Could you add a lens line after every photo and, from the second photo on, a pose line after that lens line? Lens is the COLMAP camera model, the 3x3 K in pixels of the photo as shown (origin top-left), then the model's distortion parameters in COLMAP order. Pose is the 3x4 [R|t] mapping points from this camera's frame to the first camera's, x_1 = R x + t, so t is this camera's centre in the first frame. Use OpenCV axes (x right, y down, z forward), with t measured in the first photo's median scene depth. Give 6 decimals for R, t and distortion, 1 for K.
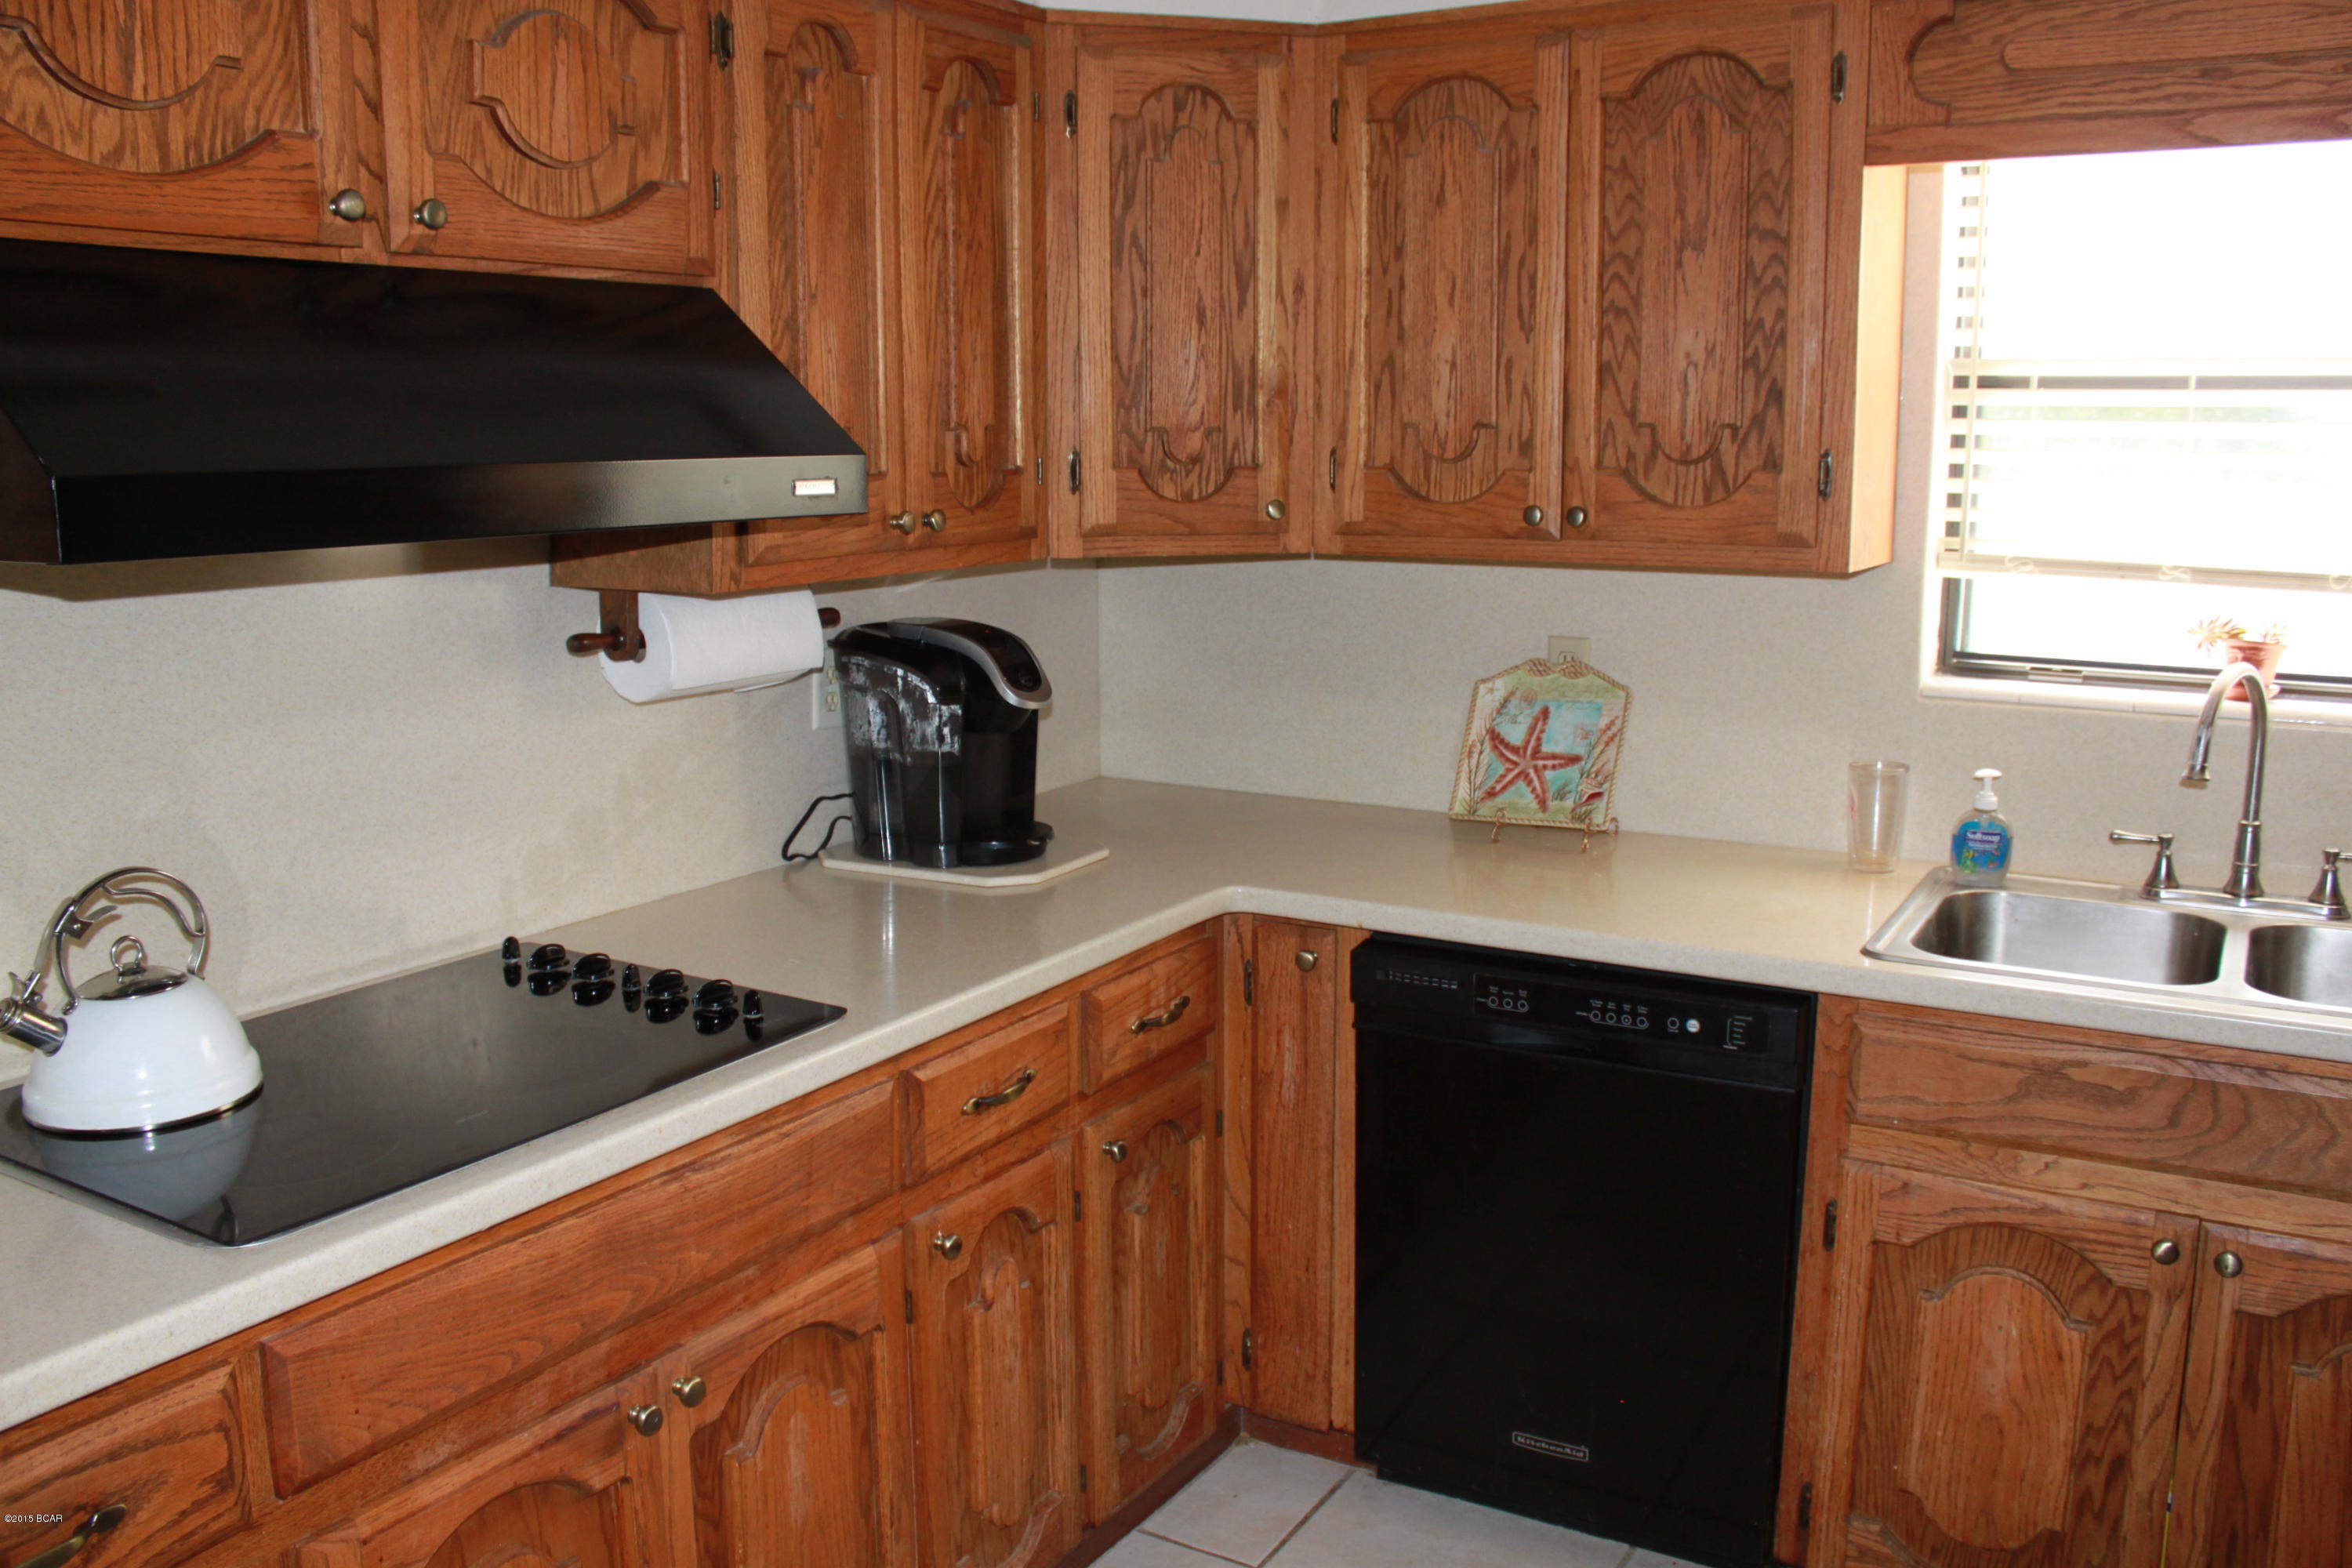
lens RADIAL K [[1942.5, 0, 1176.0], [0, 1942.5, 784.0], [0, 0, 1]] dist [-0.160336, 0.140131]
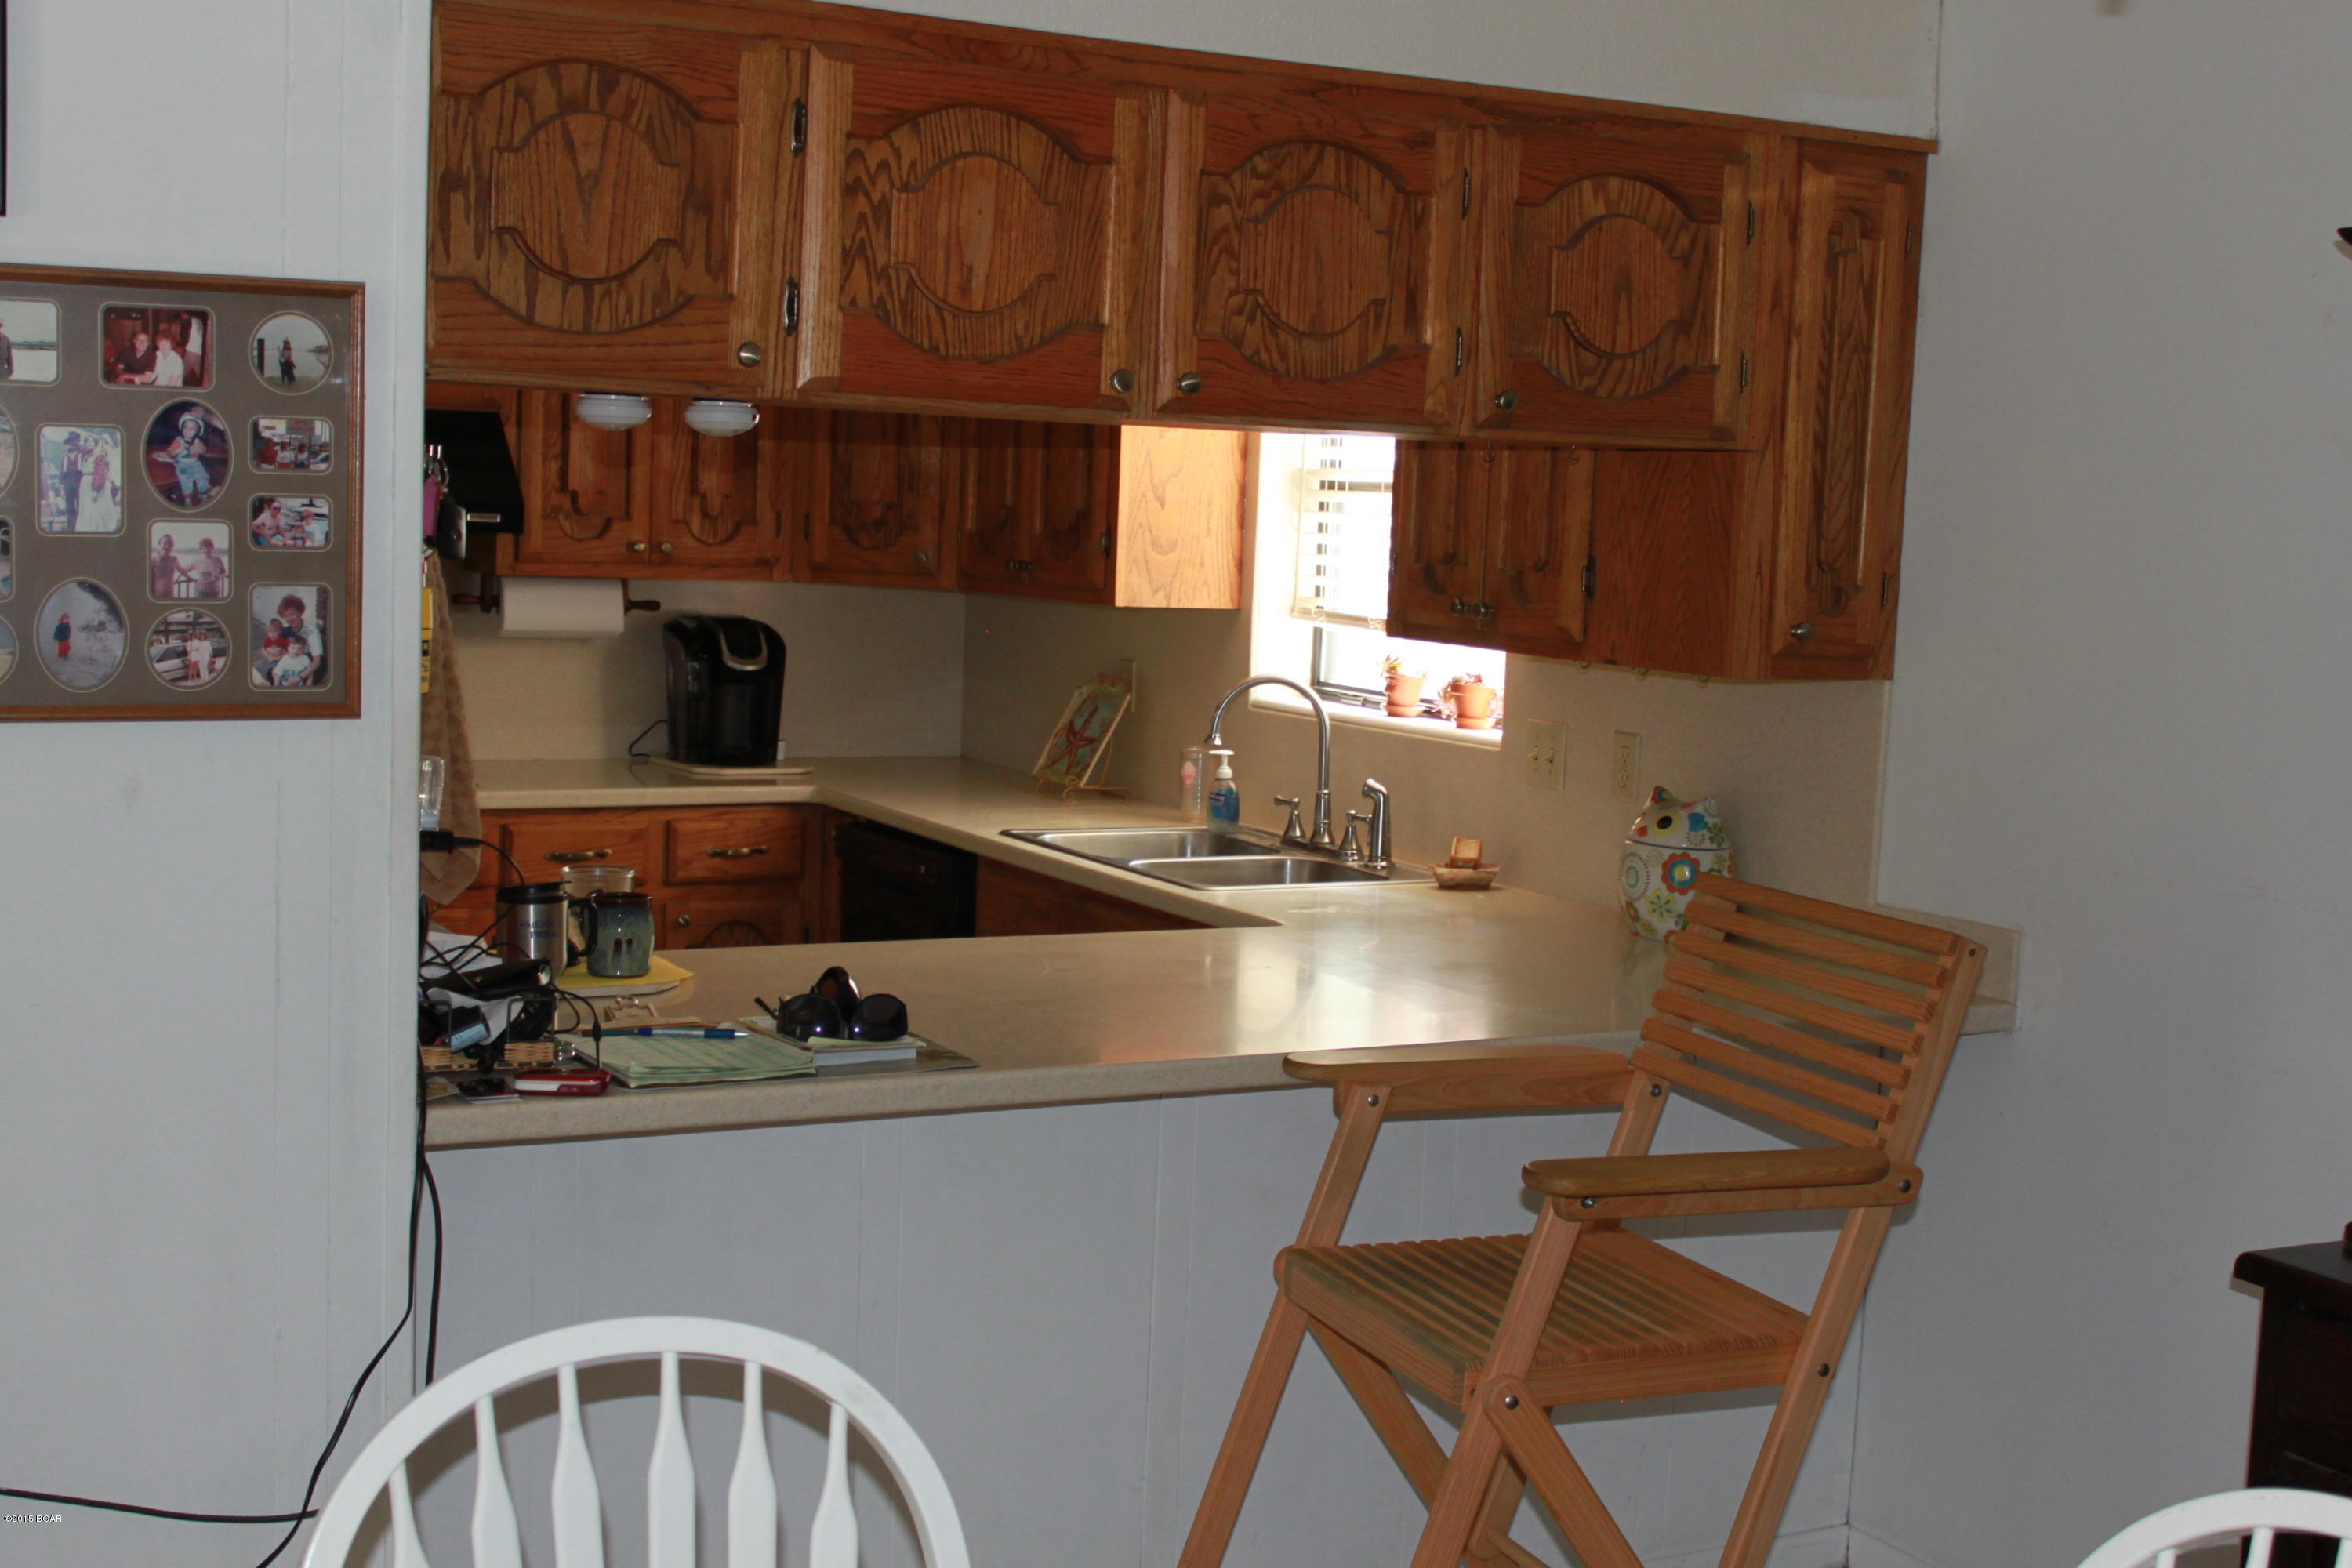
lens RADIAL K [[2949.6, 0, 1176.0], [0, 2949.6, 784.0], [0, 0, 1]] dist [-0.009894, -0.003552]
pose [[0.849989, 0.087166, -0.519539, 1.474436], [-0.135223, 0.989273, -0.055256, 0.138148], [0.509150, 0.117220, 0.852658, -0.875424]]
